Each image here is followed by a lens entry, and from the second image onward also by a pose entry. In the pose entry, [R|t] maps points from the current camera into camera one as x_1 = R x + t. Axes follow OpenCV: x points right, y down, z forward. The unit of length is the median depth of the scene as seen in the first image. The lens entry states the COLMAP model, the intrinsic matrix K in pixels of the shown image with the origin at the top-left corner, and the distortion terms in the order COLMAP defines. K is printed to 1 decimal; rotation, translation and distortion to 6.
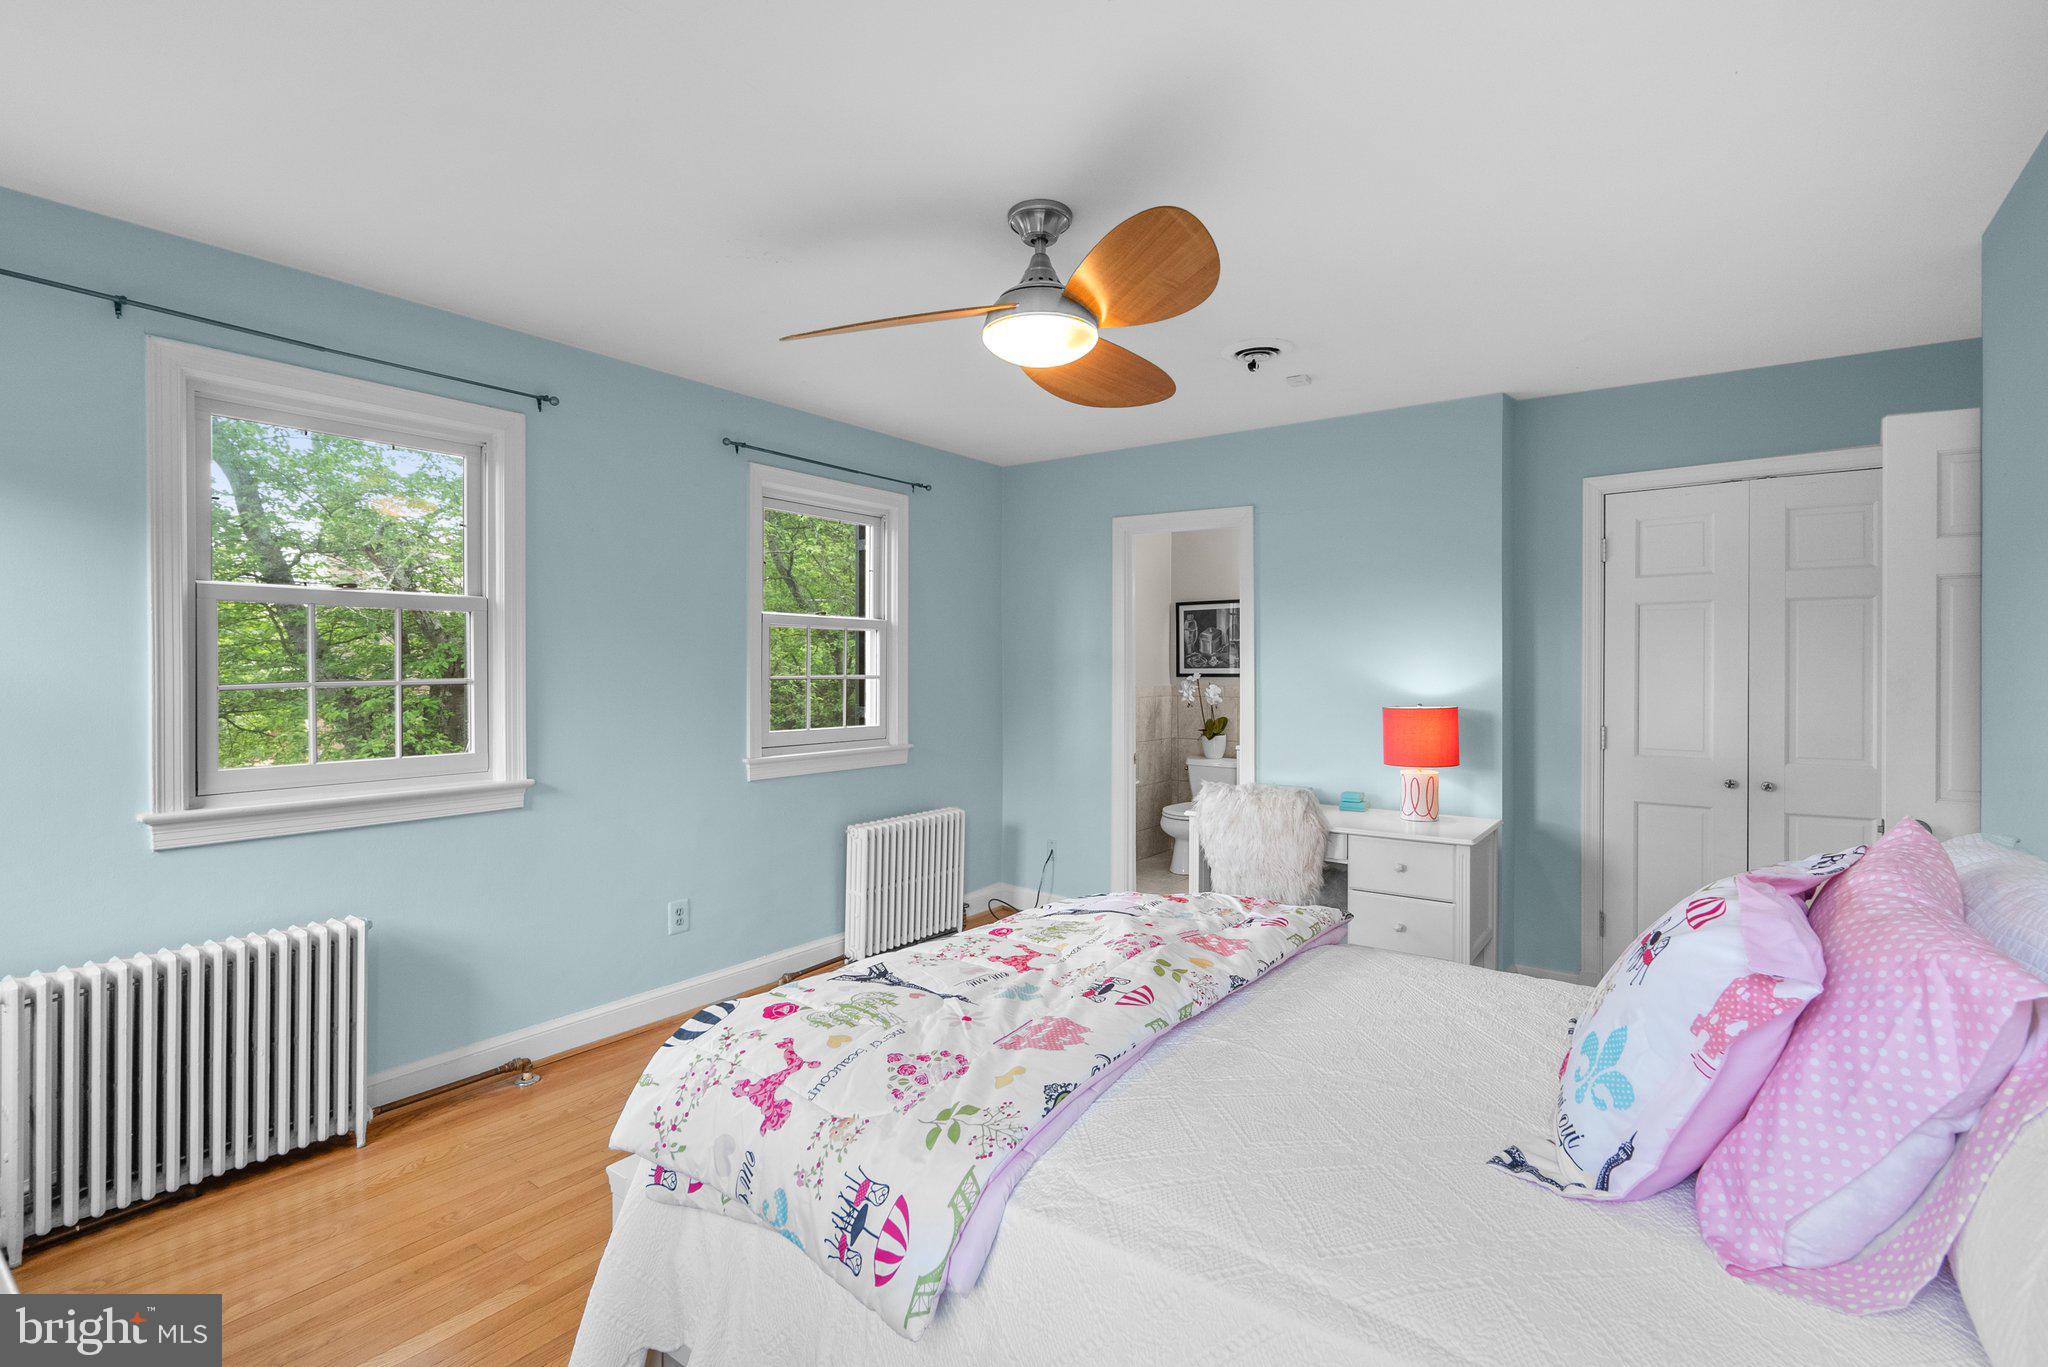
lens RADIAL K [[943.7, 0, 1017.4], [0, 943.7, 674.6], [0, 0, 1]] dist [-0.007276, 0.002557]
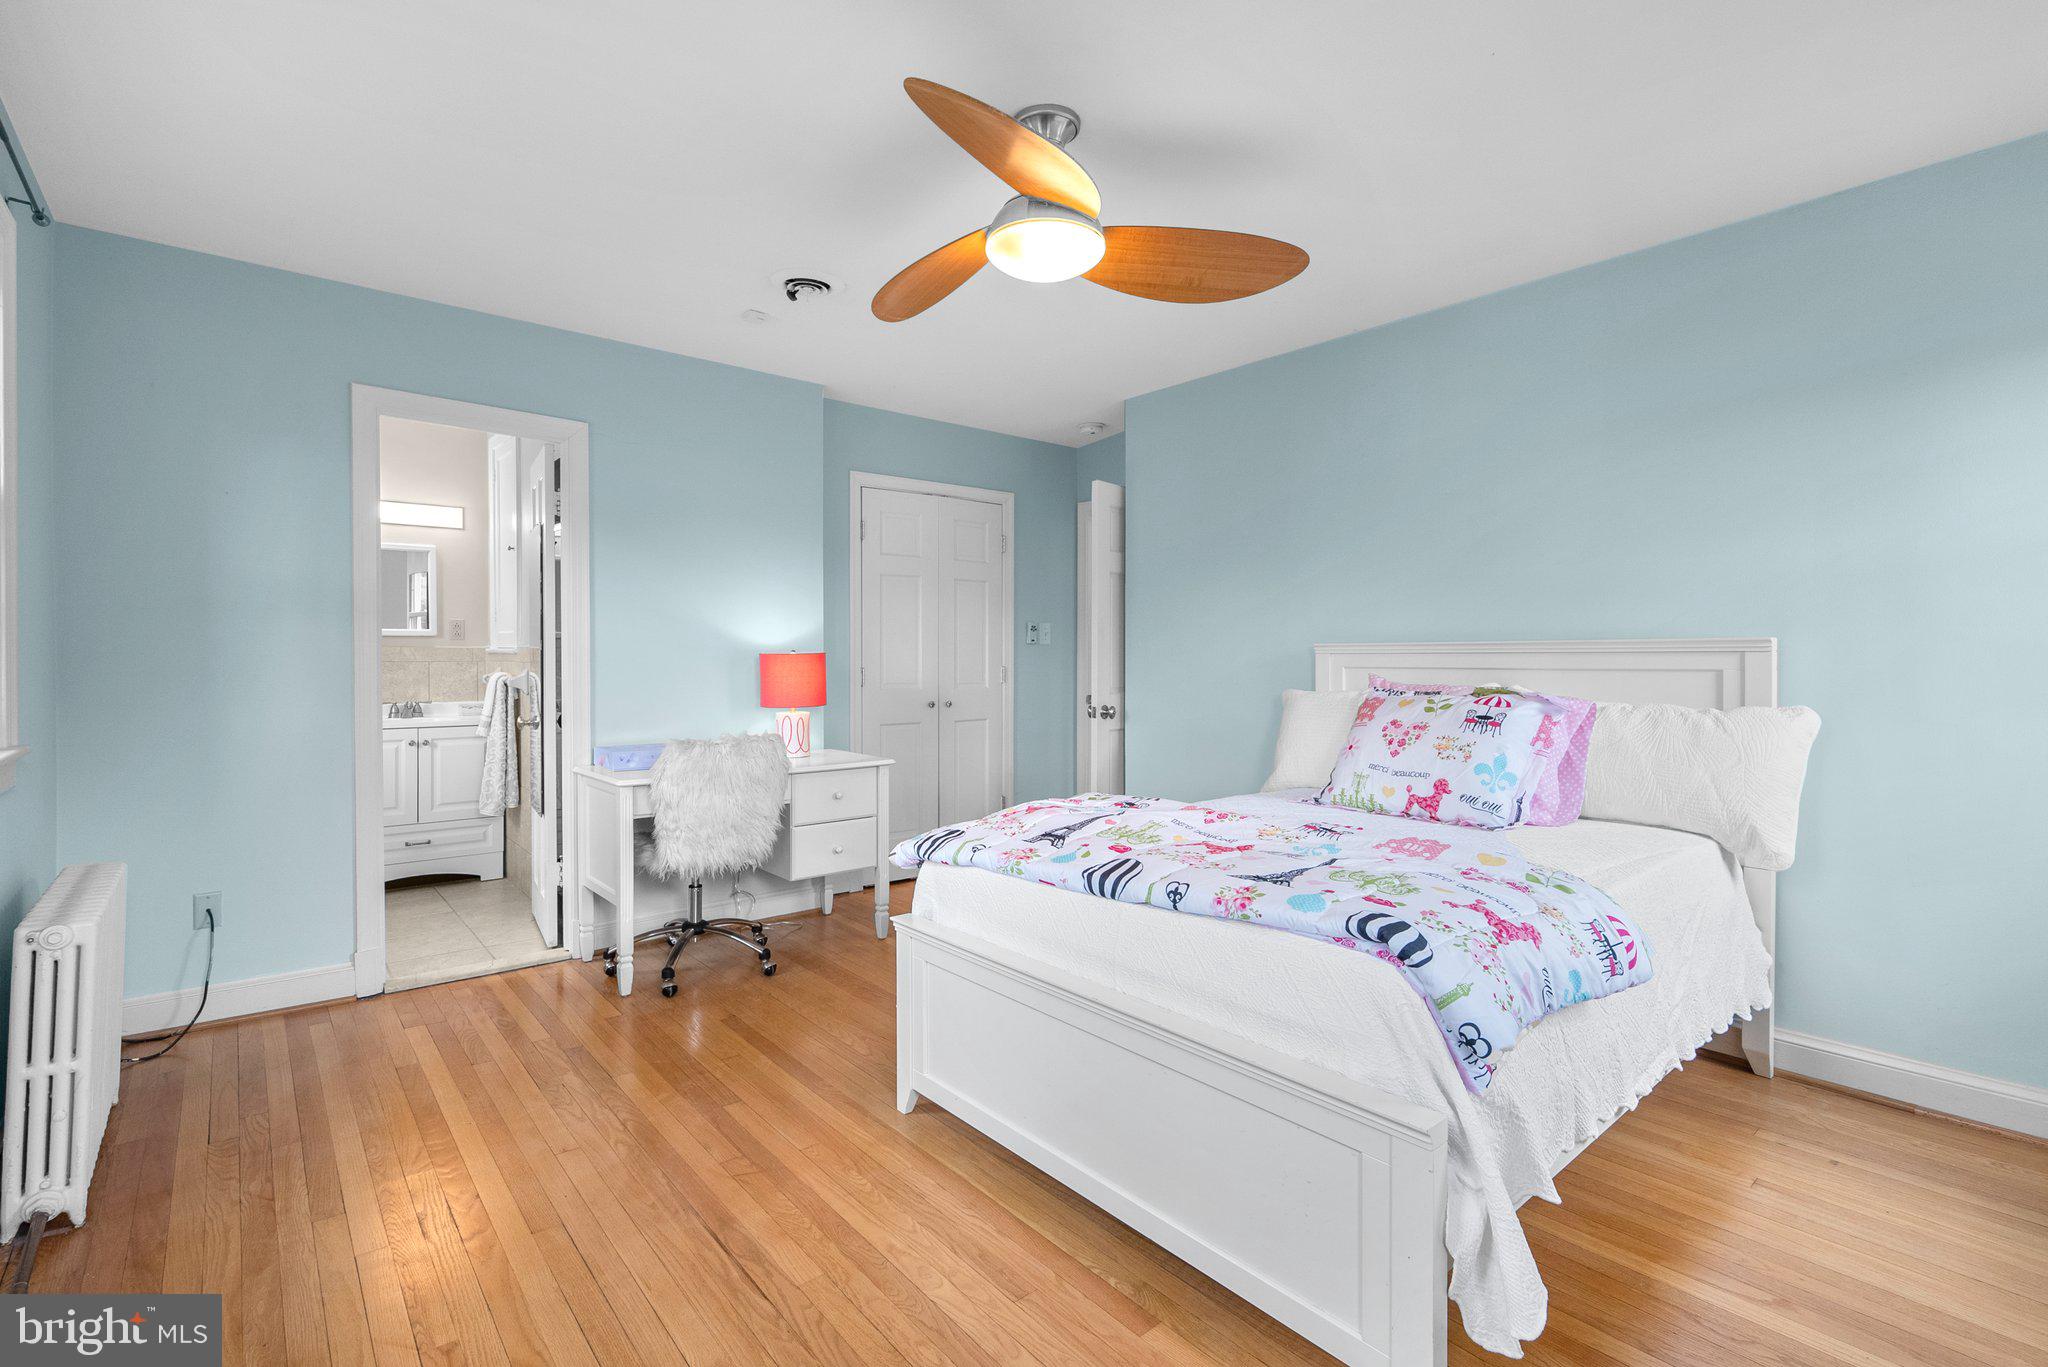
lens RADIAL K [[943.7, 0, 1020.6], [0, 943.7, 667.9], [0, 0, 1]] dist [-0.007276, 0.002557]
pose [[0.221189, -0.013438, 0.975138, -0.633286], [0.004385, 0.999909, 0.012785, 0.042320], [-0.975221, 0.001448, 0.221228, 0.549644]]
